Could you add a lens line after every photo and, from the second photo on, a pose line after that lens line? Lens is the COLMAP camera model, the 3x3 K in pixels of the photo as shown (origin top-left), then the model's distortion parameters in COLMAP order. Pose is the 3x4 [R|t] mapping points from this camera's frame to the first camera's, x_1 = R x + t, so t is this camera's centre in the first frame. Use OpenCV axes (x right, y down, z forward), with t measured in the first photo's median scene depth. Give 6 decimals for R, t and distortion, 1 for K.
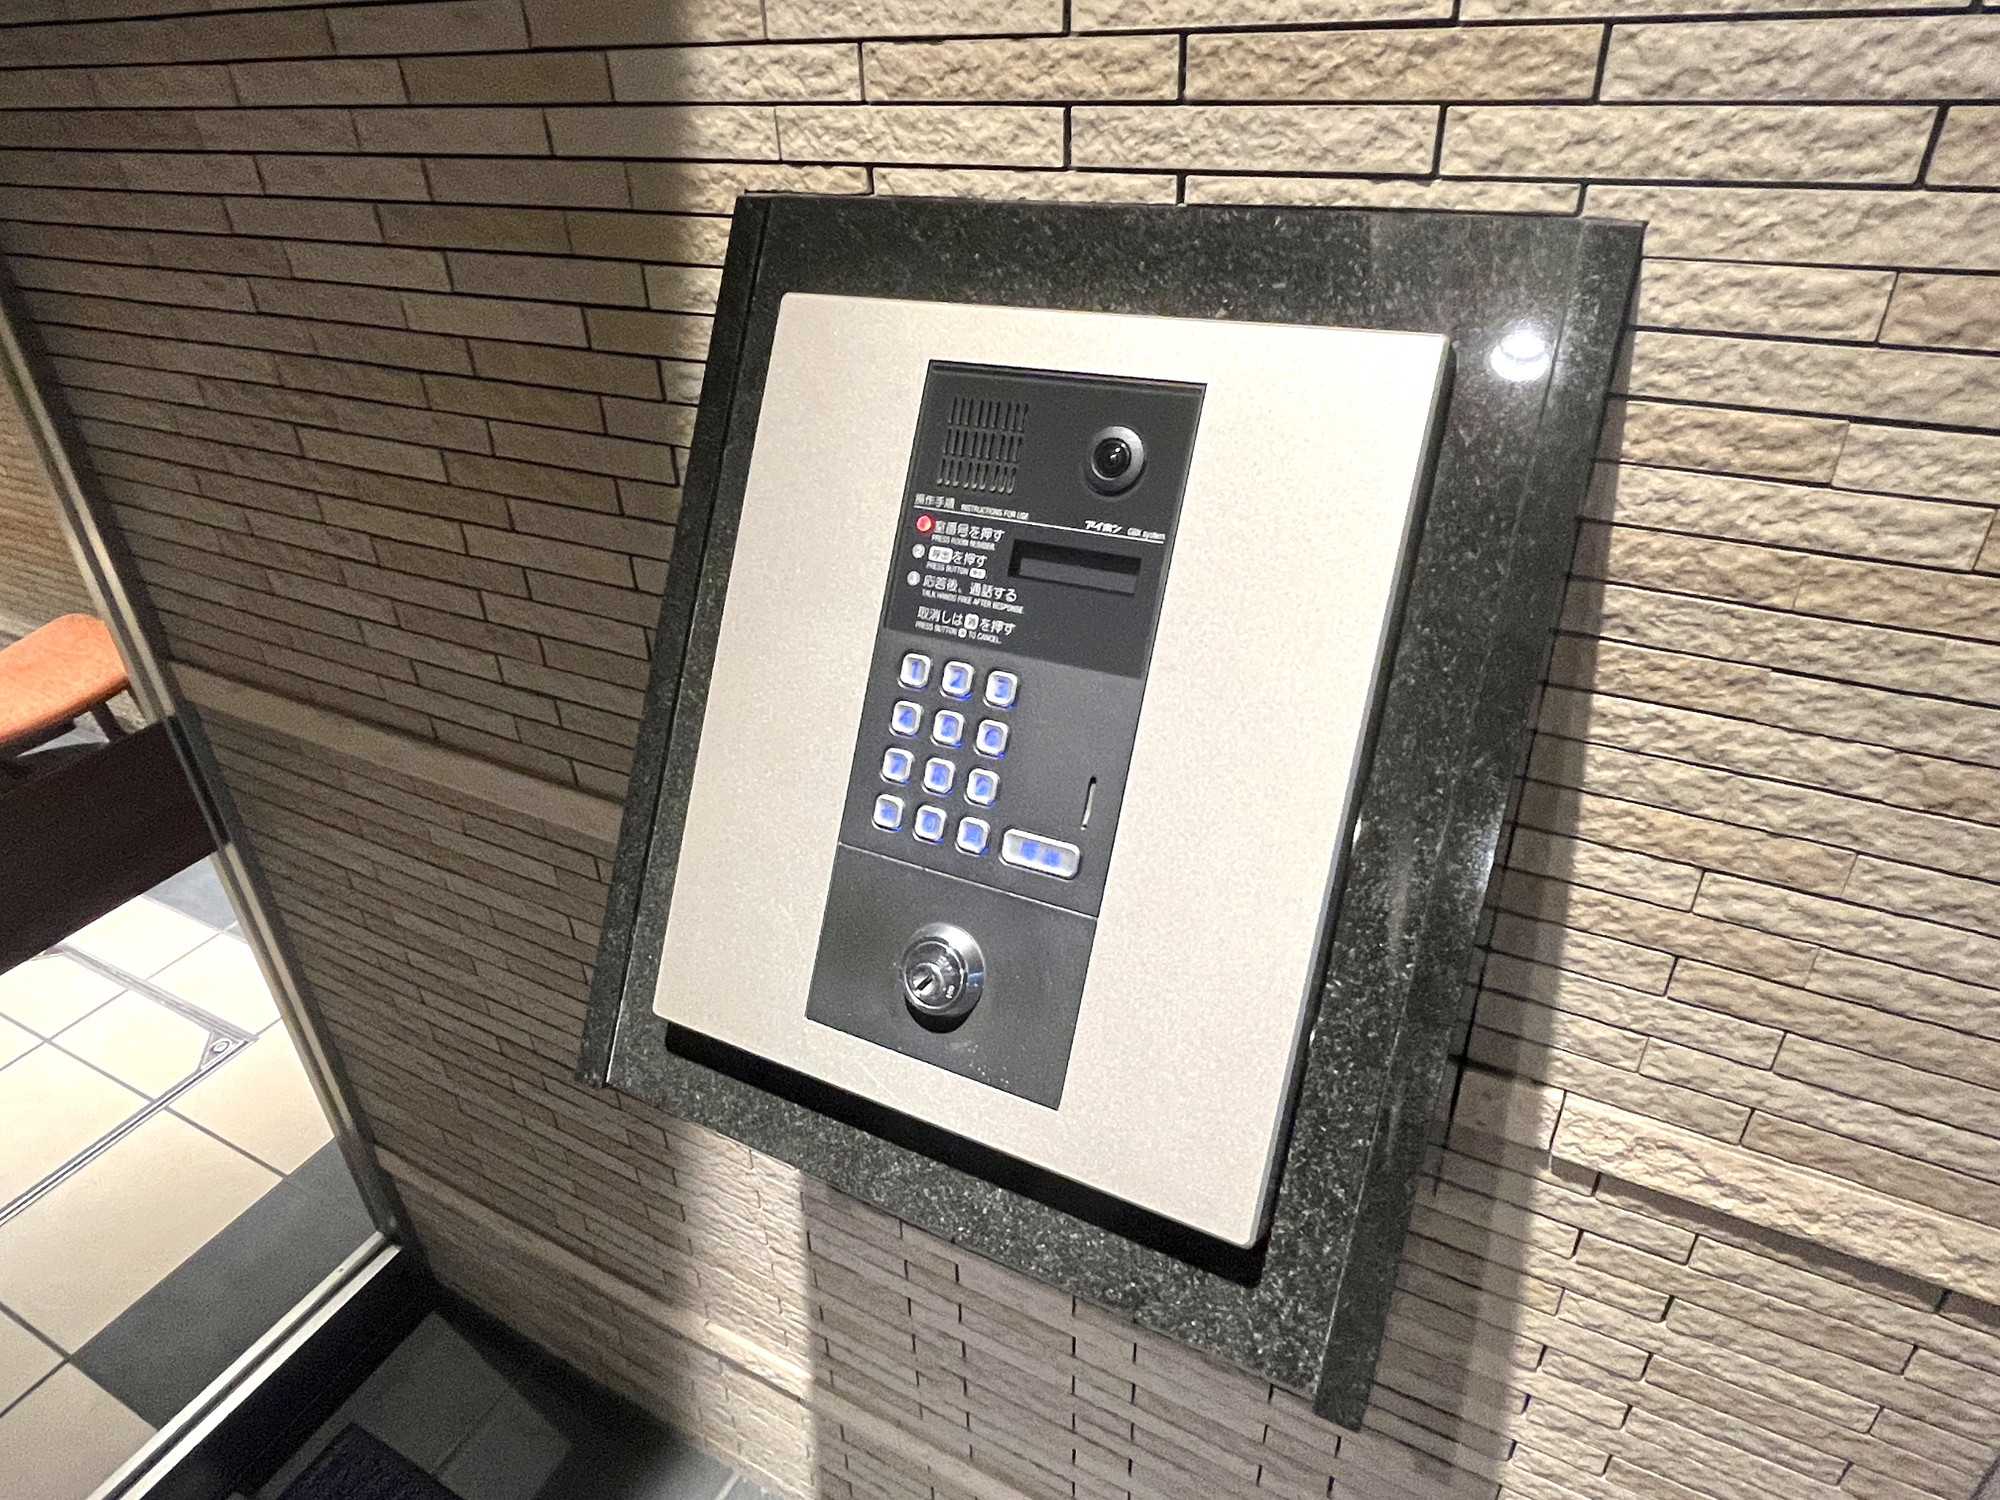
lens RADIAL K [[1223.2, 0, 991.5], [0, 1223.2, 733.7], [0, 0, 1]] dist [-0.003261, -0.001508]
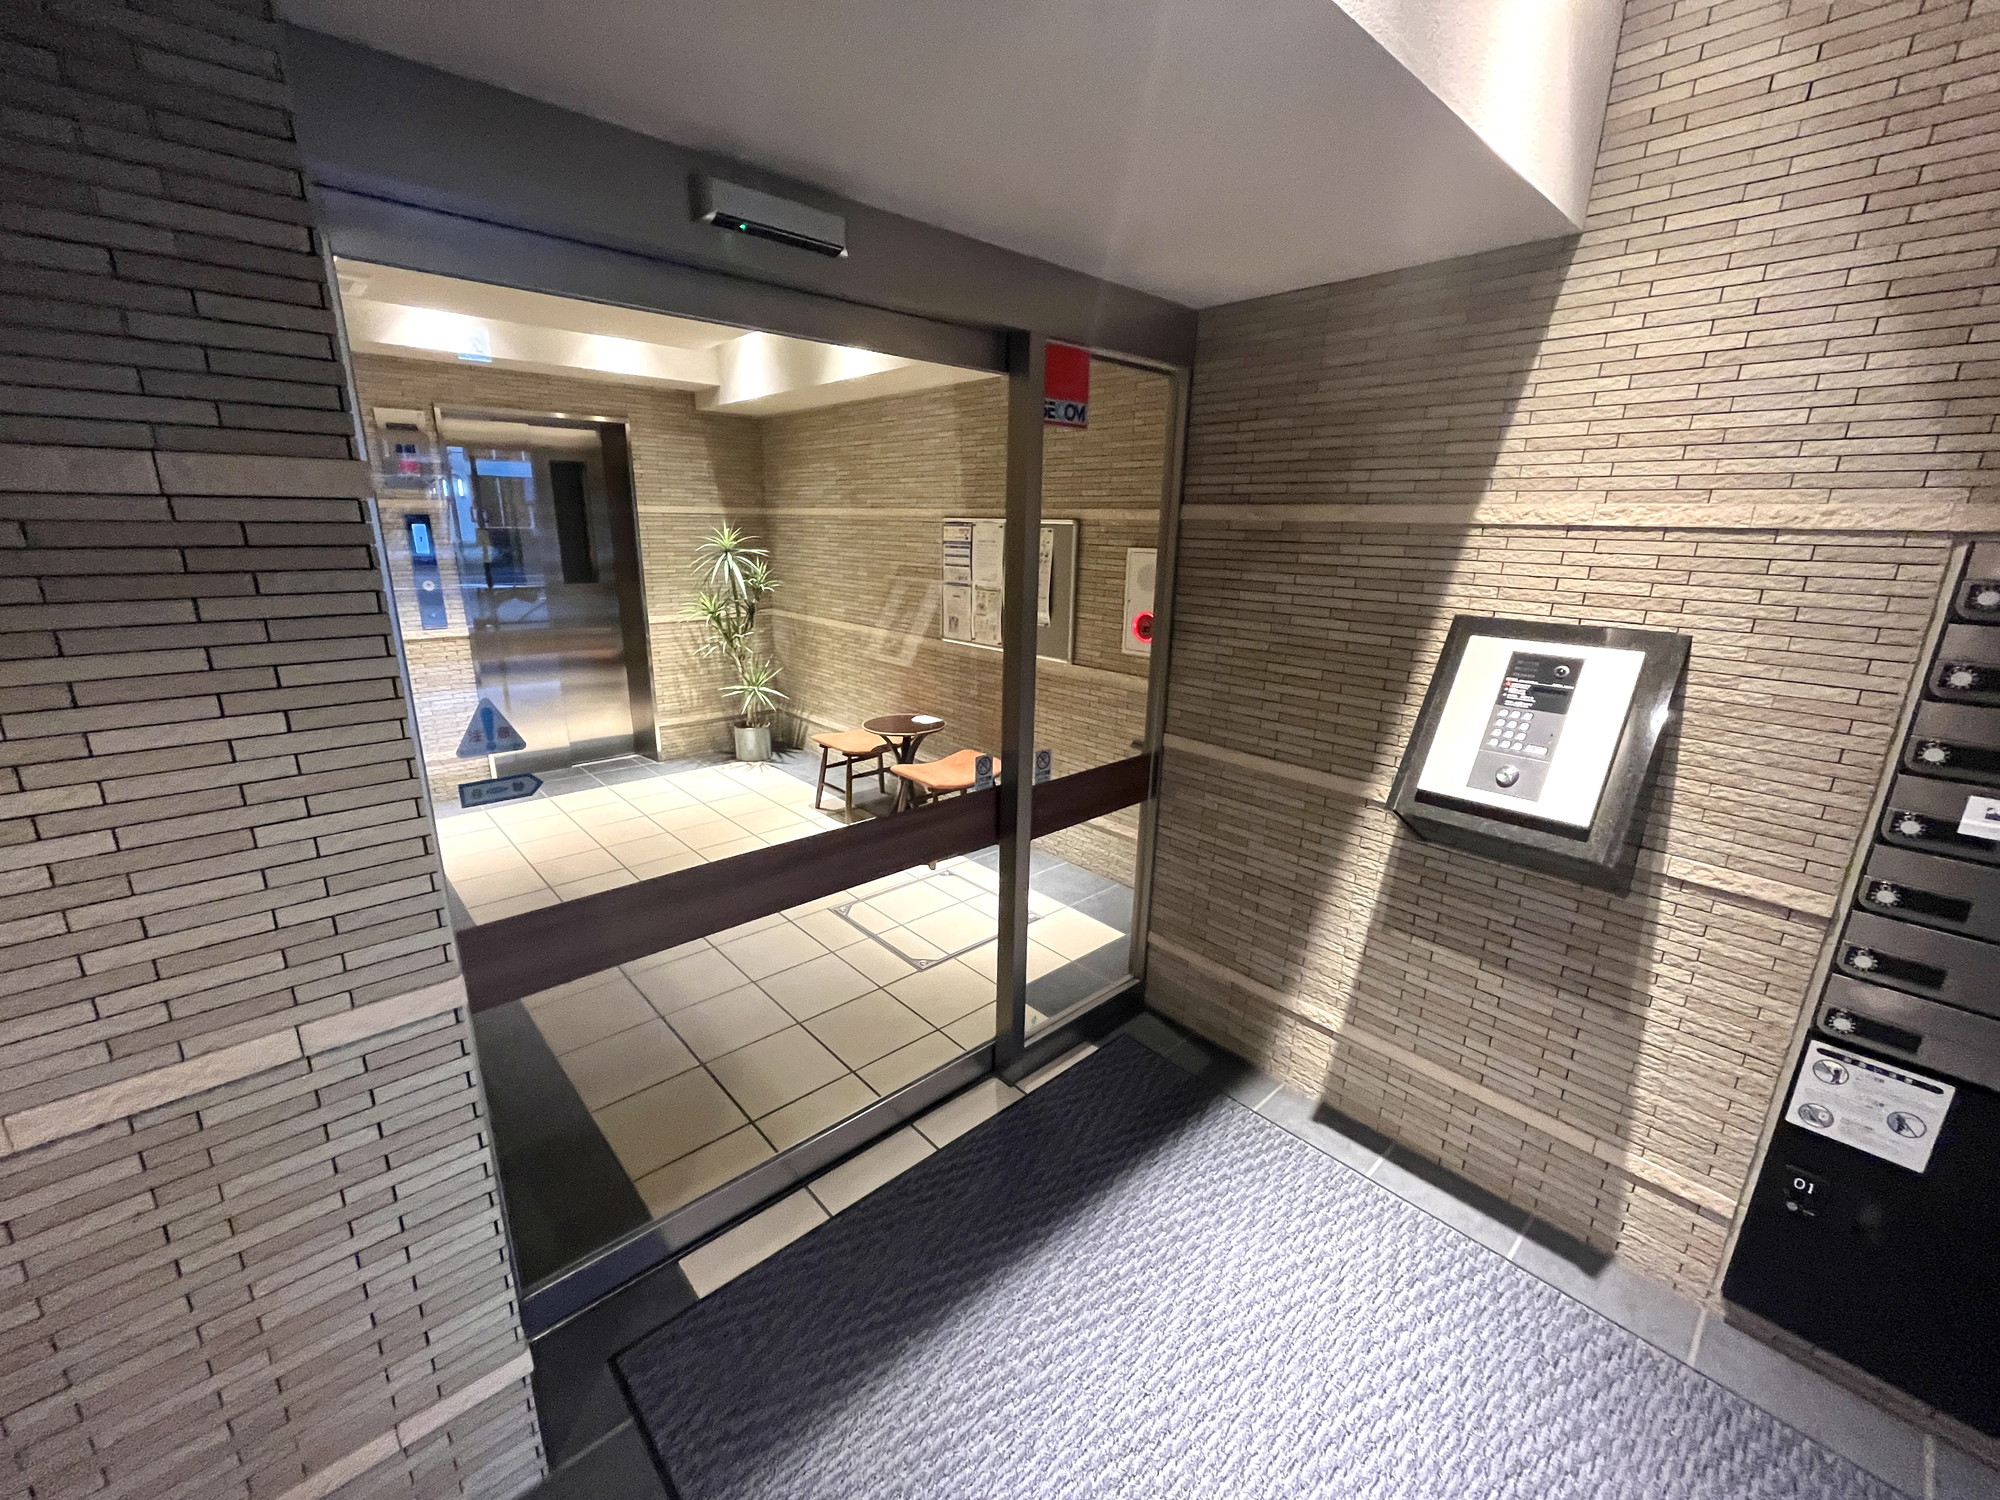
lens RADIAL K [[812.8, 0, 1002.4], [0, 812.8, 751.3], [0, 0, 1]] dist [-0.001794, -0.000095]
pose [[0.941516, 0.145389, -0.303990, -0.815909], [-0.219008, 0.949632, -0.224130, 1.085642], [0.256093, 0.277599, 0.925935, -2.080610]]
